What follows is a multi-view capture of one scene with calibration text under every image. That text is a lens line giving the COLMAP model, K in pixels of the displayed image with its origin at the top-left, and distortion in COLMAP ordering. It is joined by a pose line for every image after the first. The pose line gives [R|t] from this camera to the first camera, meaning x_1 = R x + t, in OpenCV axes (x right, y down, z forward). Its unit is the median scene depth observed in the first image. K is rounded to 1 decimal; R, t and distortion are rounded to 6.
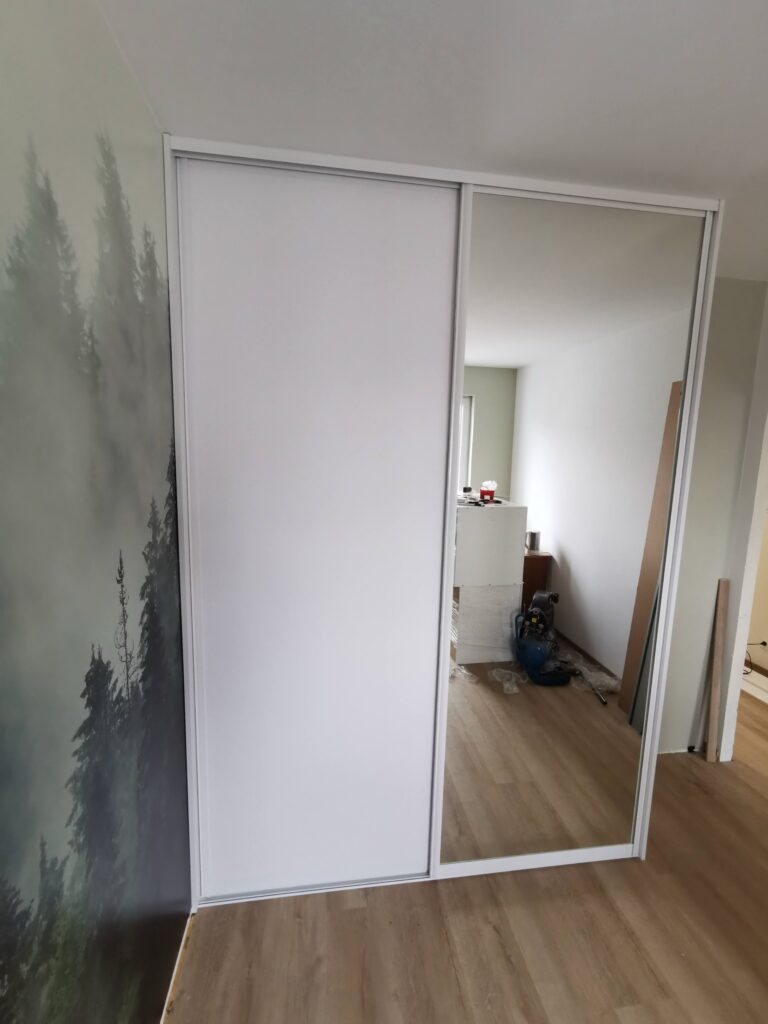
lens RADIAL K [[469.3, 0, 387.6], [0, 469.3, 507.8], [0, 0, 1]] dist [-0.002660, 0.007966]
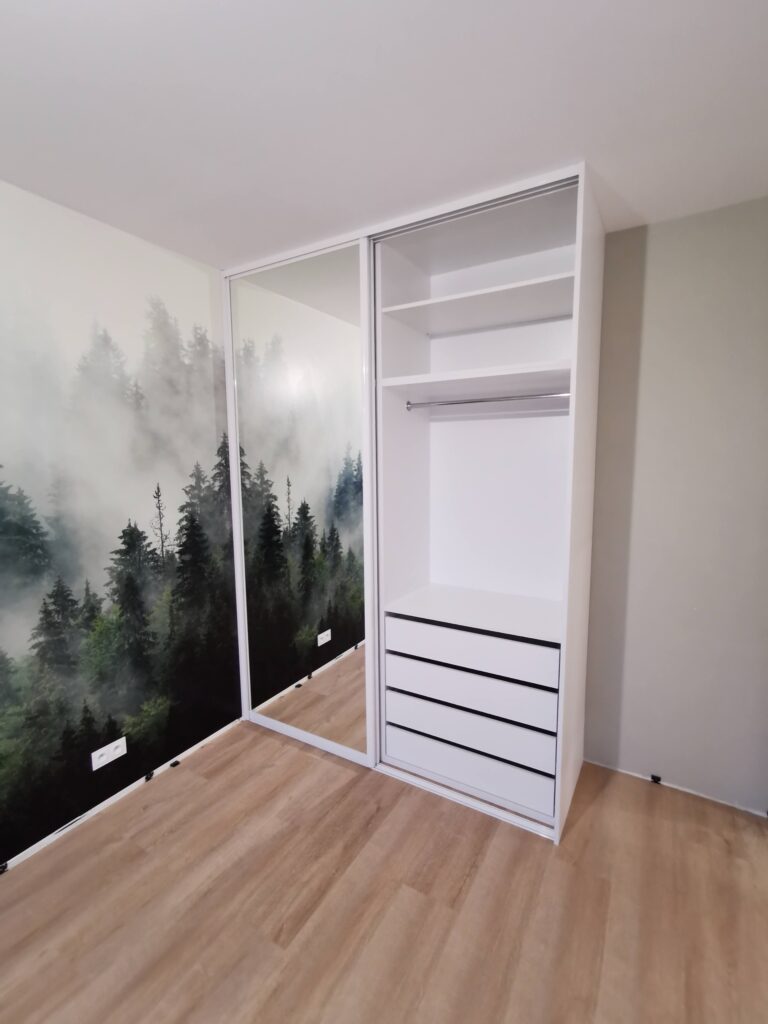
lens RADIAL K [[469.3, 0, 384.7], [0, 469.3, 507.5], [0, 0, 1]] dist [-0.002660, 0.007966]
pose [[0.772539, 0.036019, -0.633945, 1.165071], [-0.057305, 0.998271, -0.013115, 0.125548], [0.632376, 0.046460, 0.773267, 0.005888]]
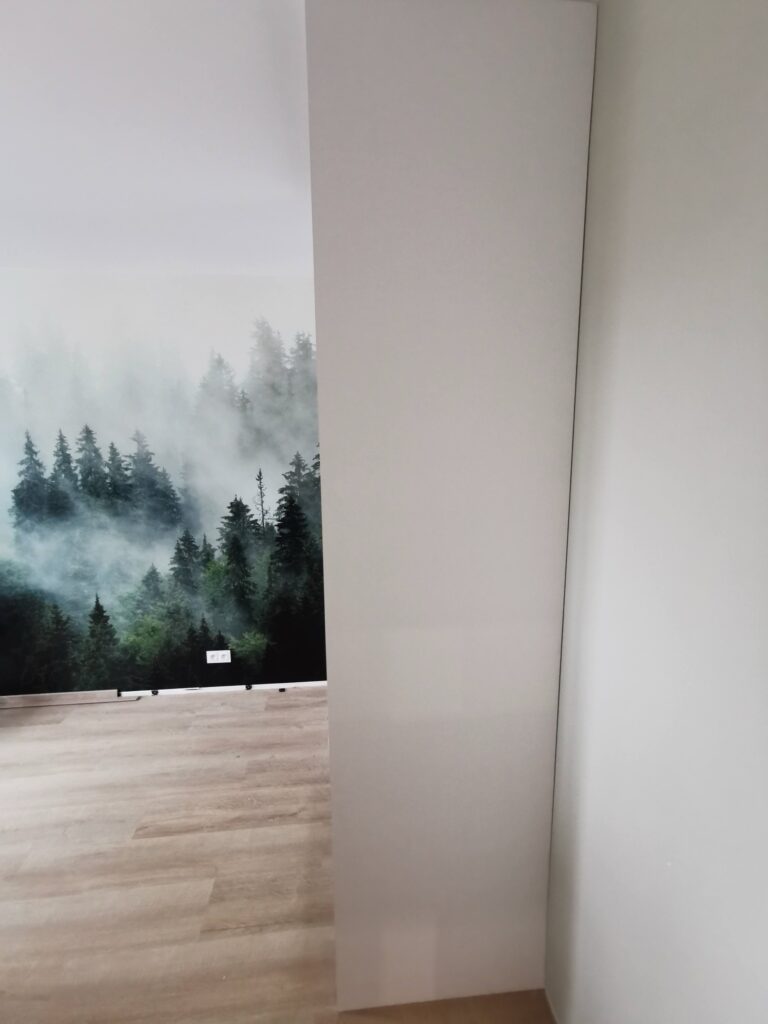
lens RADIAL K [[469.3, 0, 386.6], [0, 469.3, 508.6], [0, 0, 1]] dist [-0.002660, 0.007966]
pose [[-0.049207, 0.133506, -0.989826, 1.541012], [-0.129507, 0.981807, 0.138863, -0.112104], [0.990357, 0.135023, -0.031022, 1.351391]]
